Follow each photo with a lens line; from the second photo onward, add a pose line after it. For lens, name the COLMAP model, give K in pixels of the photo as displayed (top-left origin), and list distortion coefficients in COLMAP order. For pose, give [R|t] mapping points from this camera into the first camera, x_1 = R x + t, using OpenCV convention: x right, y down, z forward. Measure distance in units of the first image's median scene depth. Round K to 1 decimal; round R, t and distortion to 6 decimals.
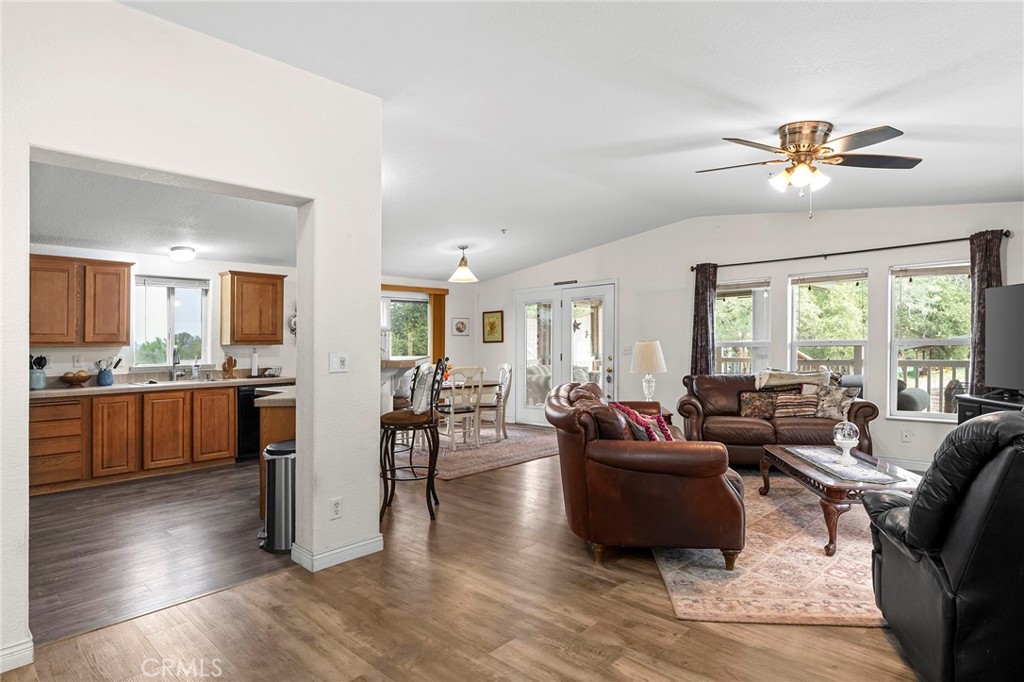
lens RADIAL K [[557.4, 0, 512.0], [0, 557.4, 341.0], [0, 0, 1]] dist [-0.002274, -0.000473]
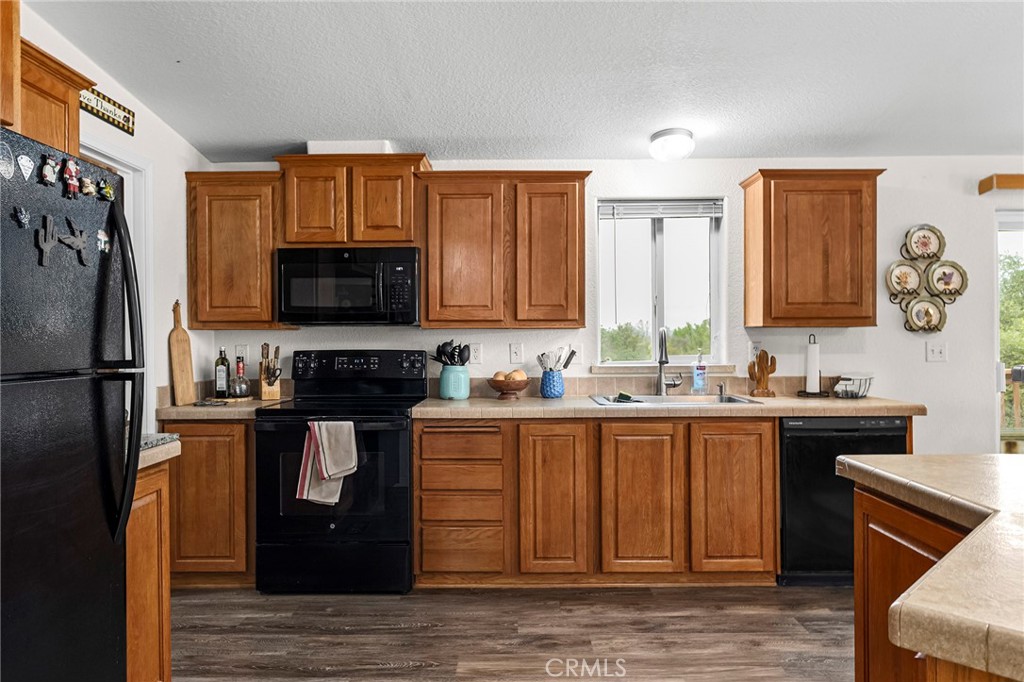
lens RADIAL K [[686.1, 0, 510.5], [0, 686.1, 314.4], [0, 0, 1]] dist [-0.001874, -0.000257]
pose [[0.684209, -0.014804, -0.729136, -0.246049], [0.000377, 0.999801, -0.019946, 0.009219], [0.729286, 0.013373, 0.684078, 0.480528]]
